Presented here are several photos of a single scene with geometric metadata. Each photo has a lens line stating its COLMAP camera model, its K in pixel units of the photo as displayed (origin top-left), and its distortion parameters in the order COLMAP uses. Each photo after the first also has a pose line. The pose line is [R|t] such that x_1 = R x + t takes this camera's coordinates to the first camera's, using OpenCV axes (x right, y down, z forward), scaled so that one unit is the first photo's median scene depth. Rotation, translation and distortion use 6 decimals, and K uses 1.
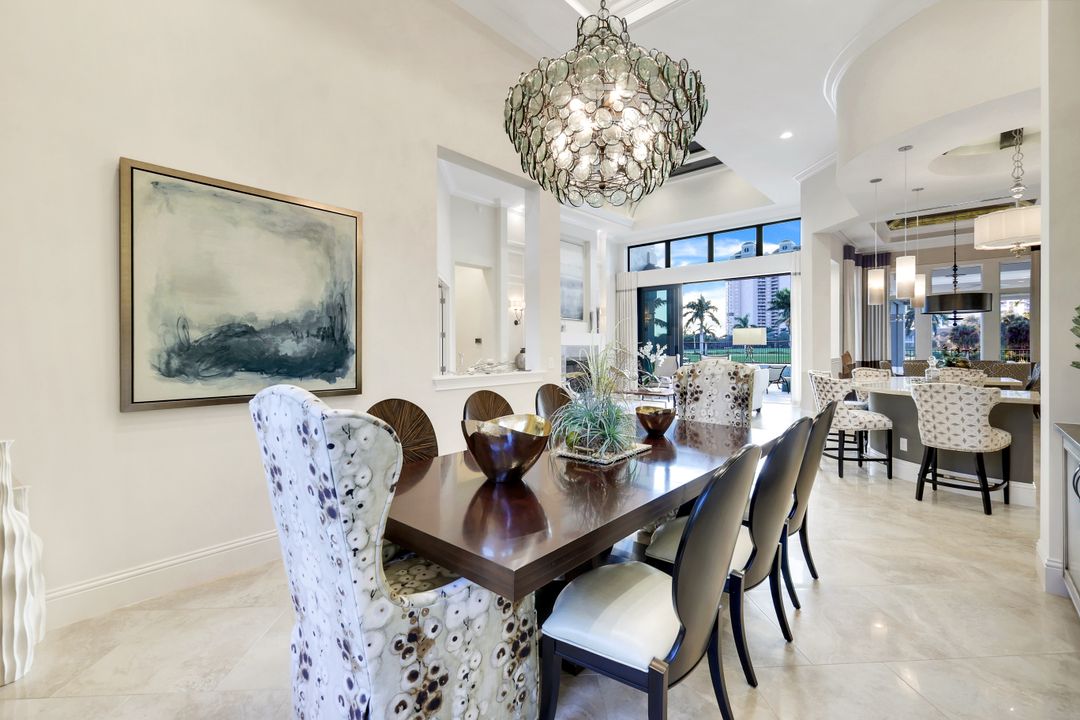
lens RADIAL K [[474.3, 0, 537.8], [0, 474.3, 352.5], [0, 0, 1]] dist [0.000163, 0.000450]
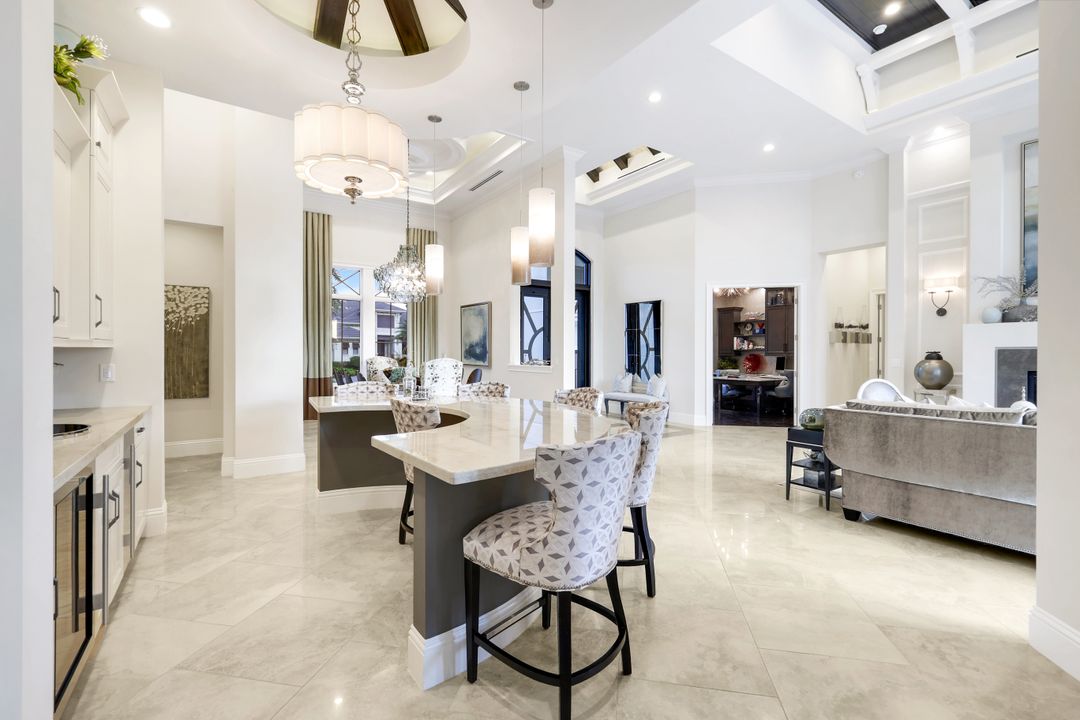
lens RADIAL K [[474.3, 0, 537.8], [0, 474.3, 352.5], [0, 0, 1]] dist [0.000163, 0.000450]
pose [[-0.255752, 0.010025, -0.966690, 0.676900], [-0.007350, 0.999897, 0.012314, -0.011851], [0.966714, 0.010255, -0.255652, 0.609120]]
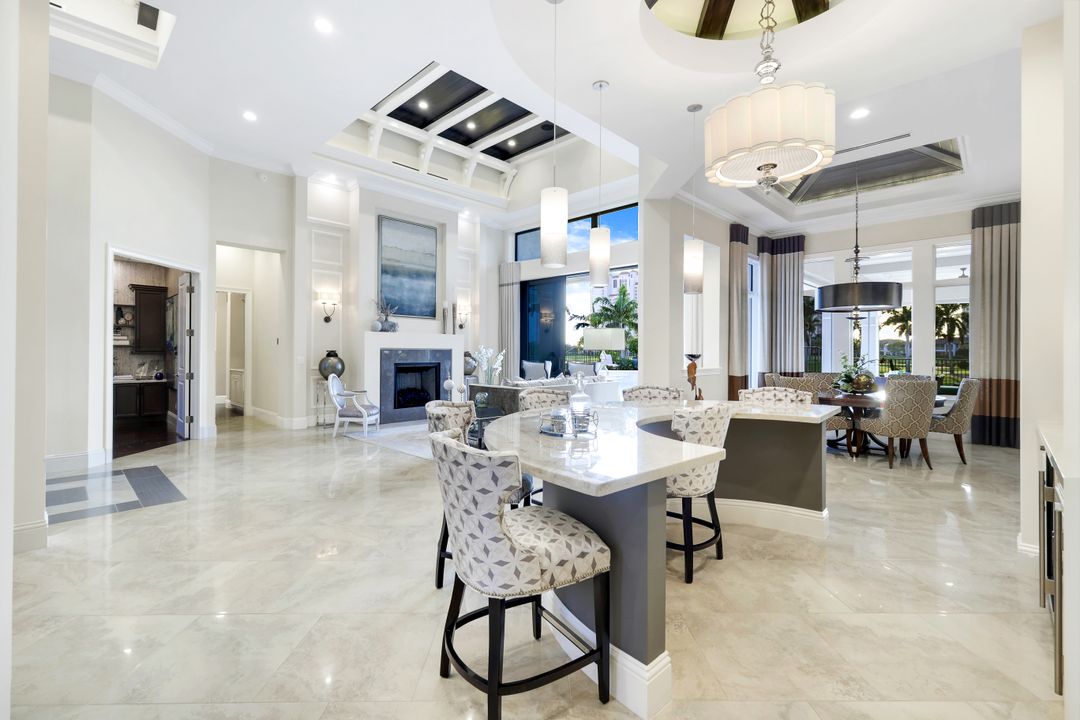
lens RADIAL K [[474.3, 0, 537.8], [0, 474.3, 352.5], [0, 0, 1]] dist [0.000163, 0.000450]
pose [[0.998825, 0.012647, -0.046776, 0.338112], [-0.013151, 0.999858, -0.010490, -0.002099], [0.046636, 0.011092, 0.998850, 0.193833]]
